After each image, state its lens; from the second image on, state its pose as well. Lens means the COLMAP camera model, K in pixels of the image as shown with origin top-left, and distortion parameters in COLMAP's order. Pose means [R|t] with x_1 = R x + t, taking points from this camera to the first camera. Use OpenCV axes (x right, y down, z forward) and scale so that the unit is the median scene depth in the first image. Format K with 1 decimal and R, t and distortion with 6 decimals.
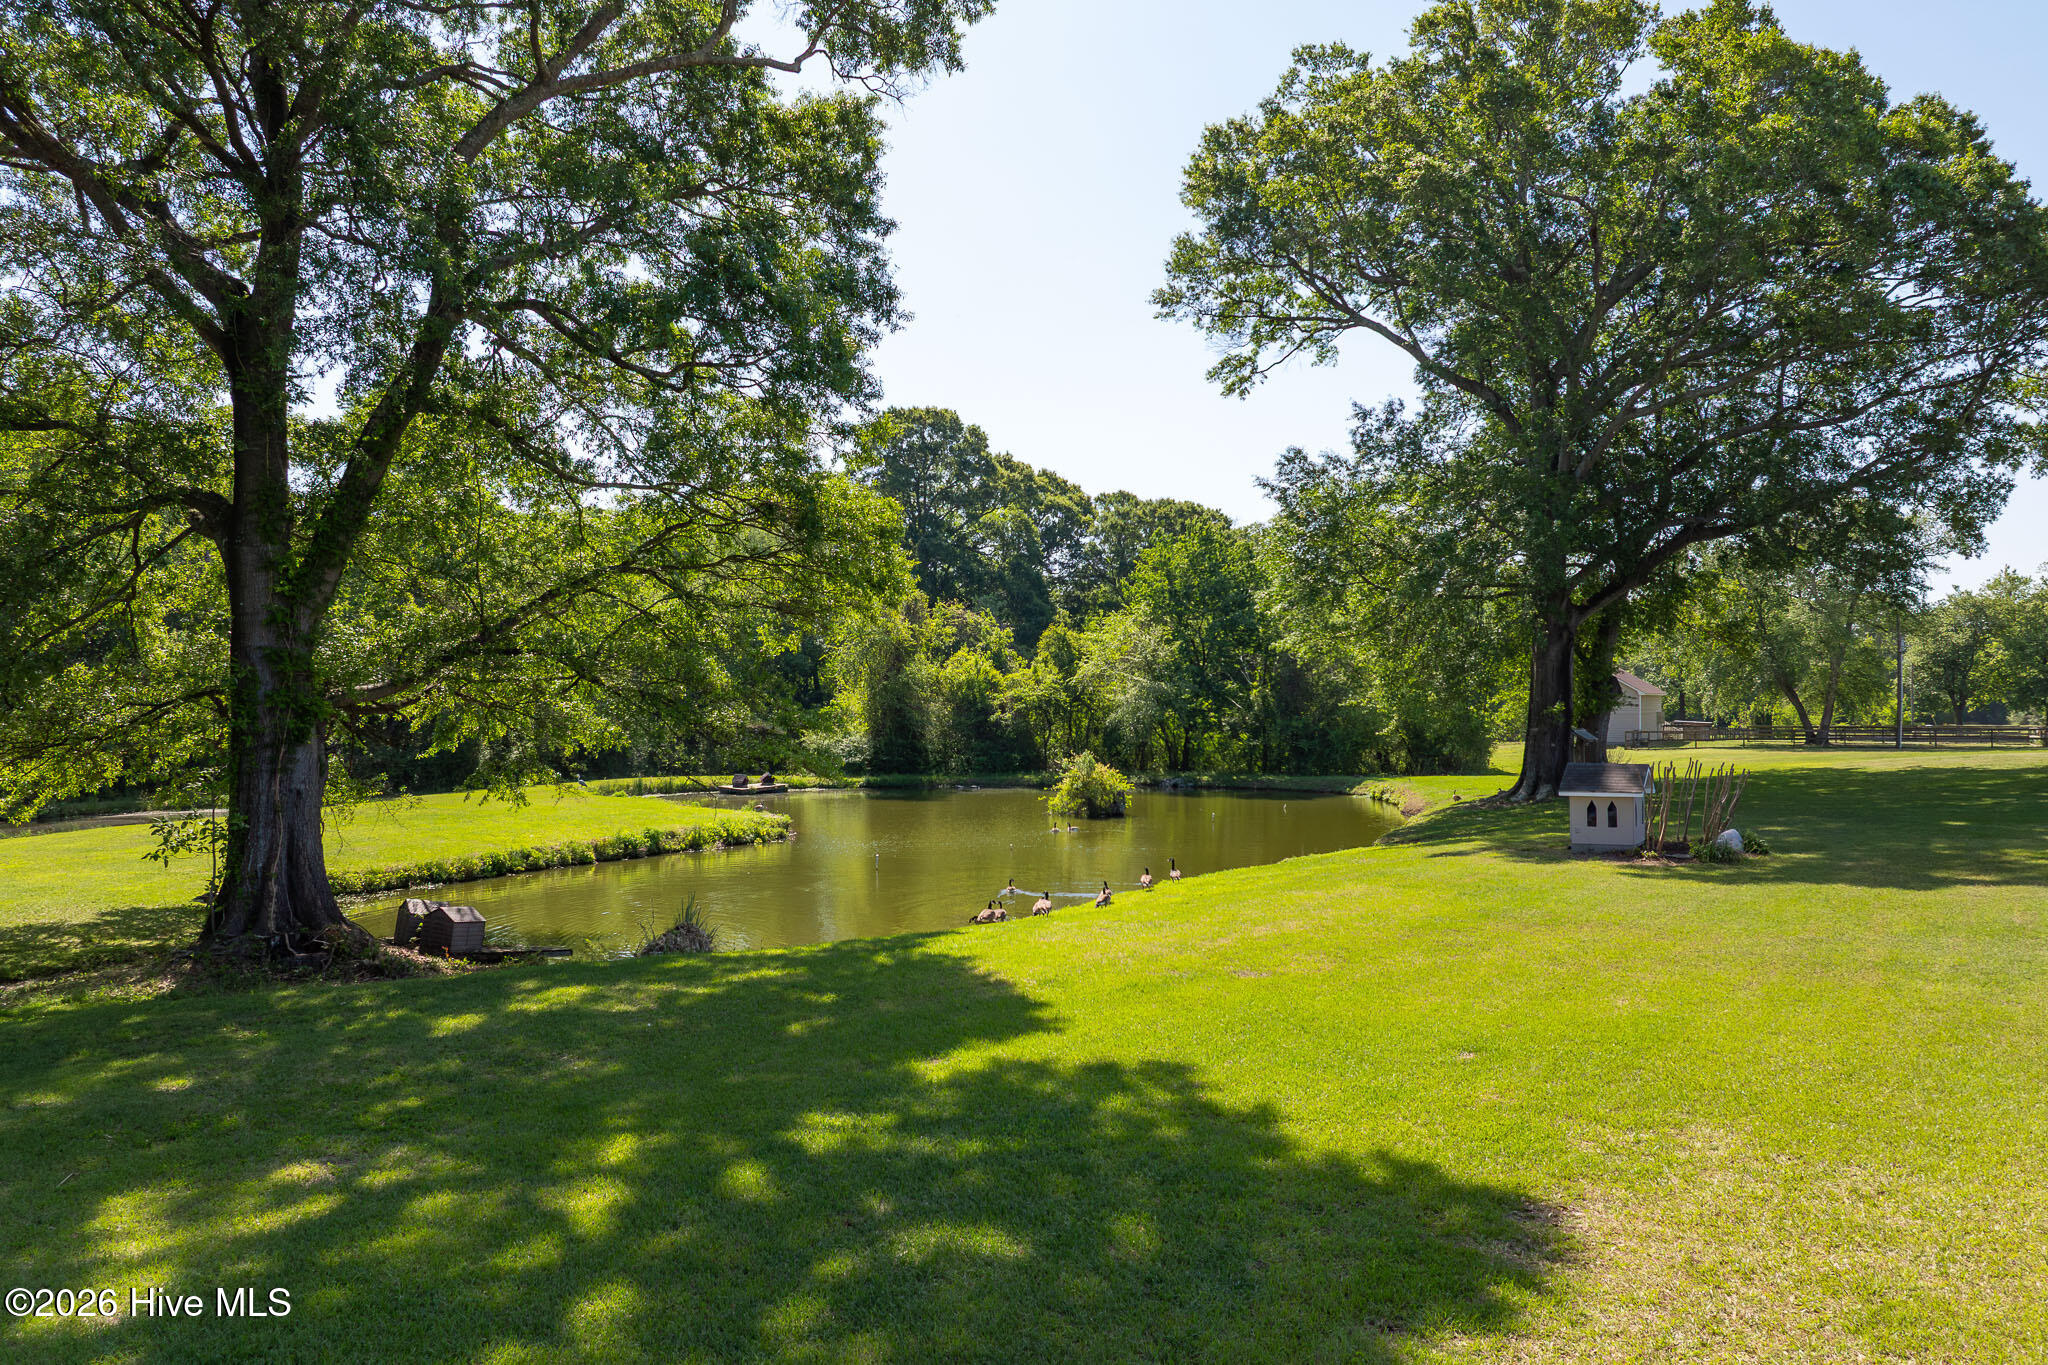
lens RADIAL K [[1464.3, 0, 1023.6], [0, 1464.3, 682.7], [0, 0, 1]] dist [-0.033779, -0.003982]
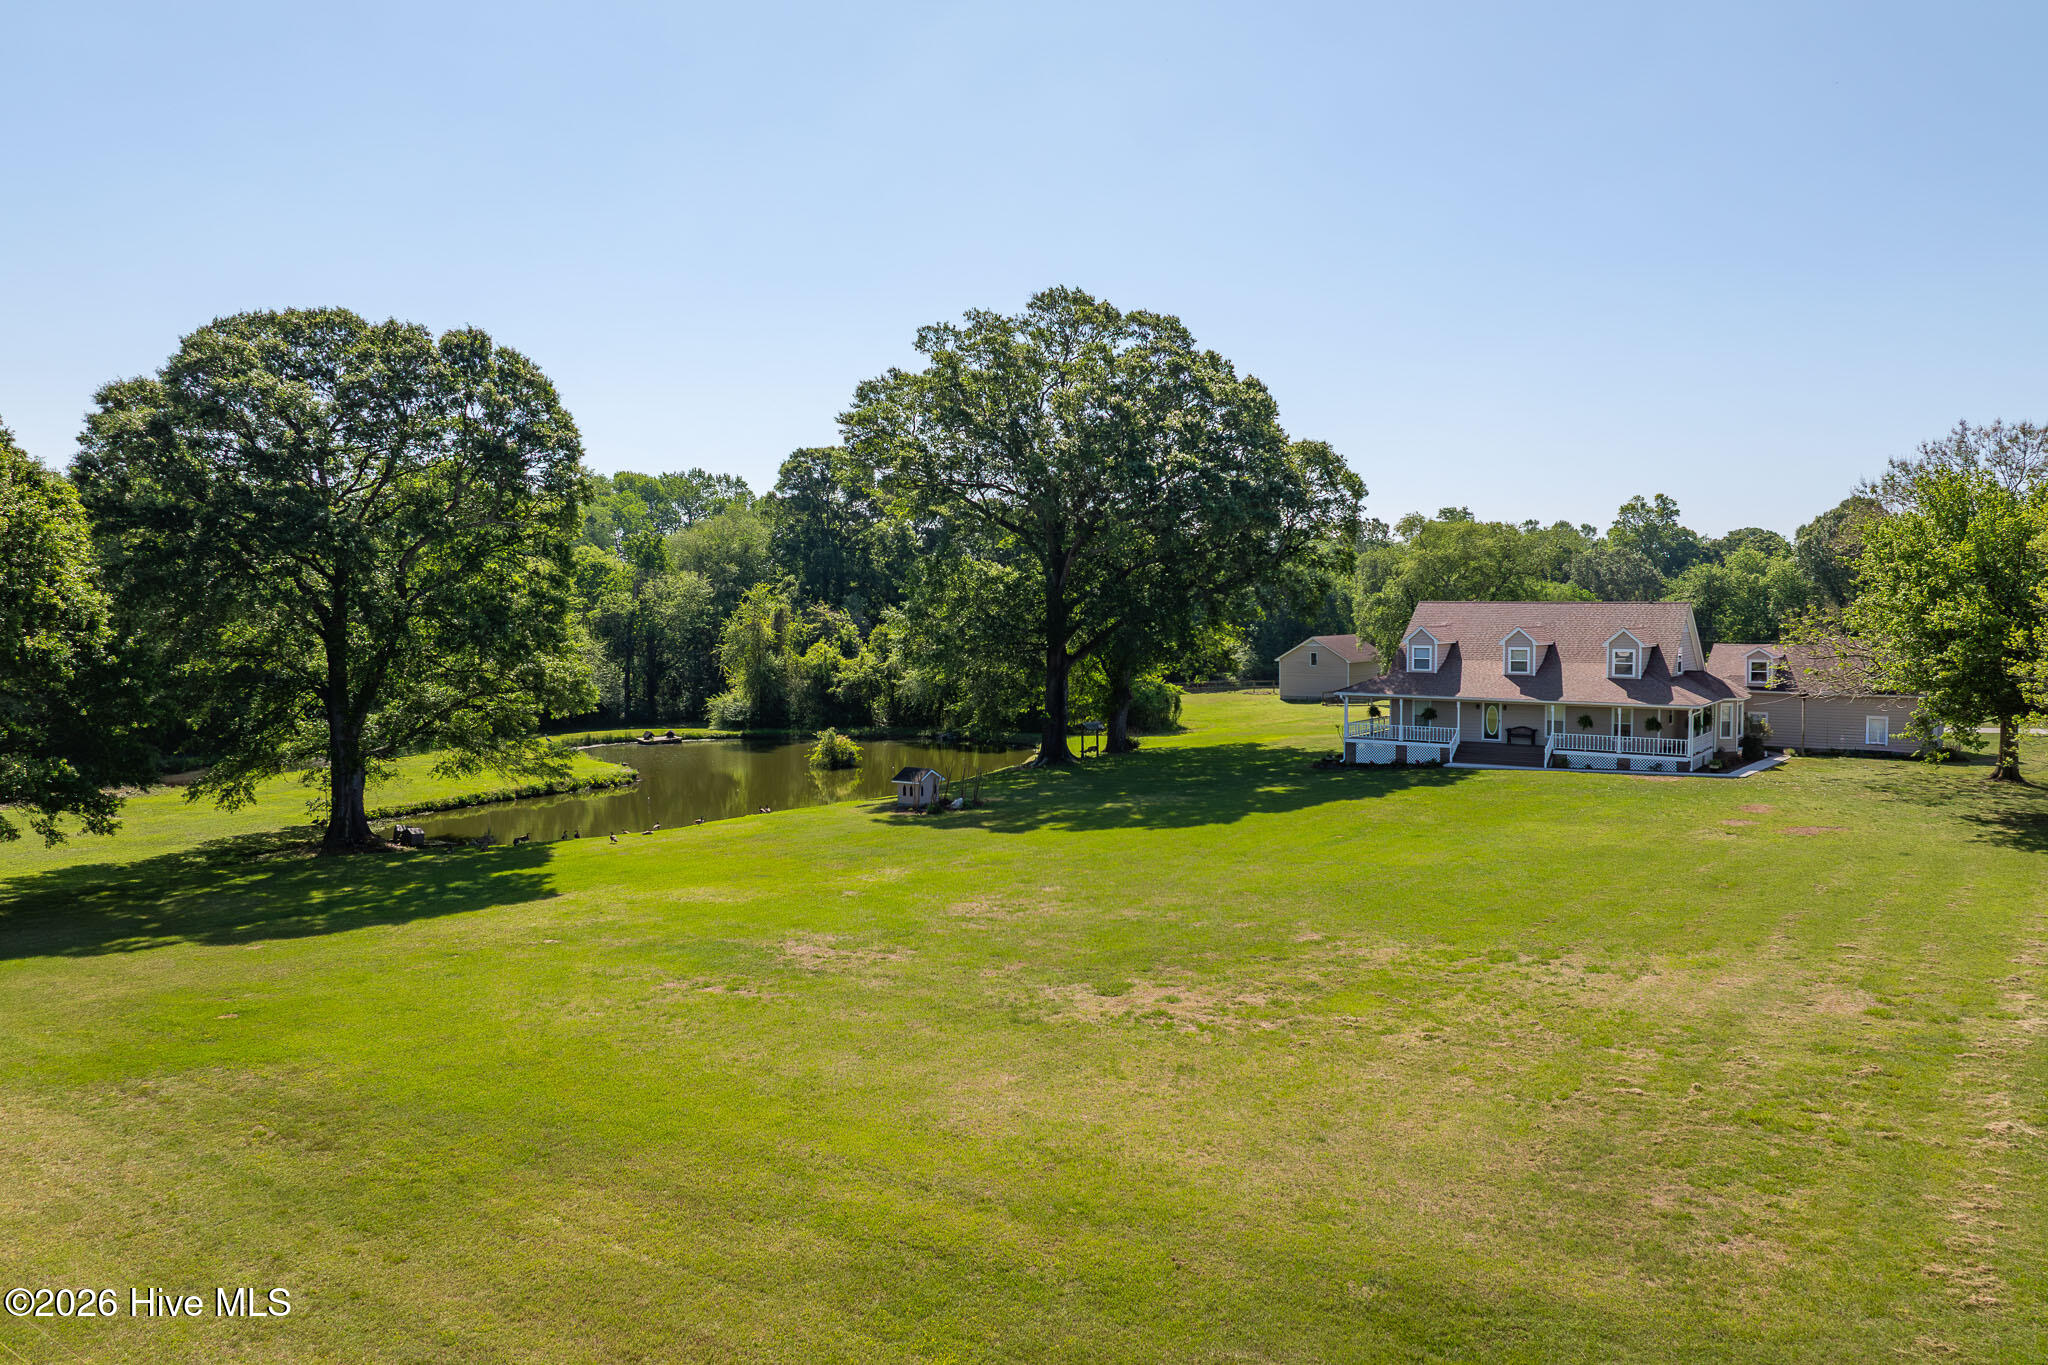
lens RADIAL K [[1464.3, 0, 1027.8], [0, 1464.3, 688.0], [0, 0, 1]] dist [-0.033779, -0.003982]
pose [[0.998480, 0.005185, -0.054864, 0.446504], [-0.001092, 0.997230, 0.074373, -0.153823], [0.055098, -0.074200, 0.995720, -0.803398]]
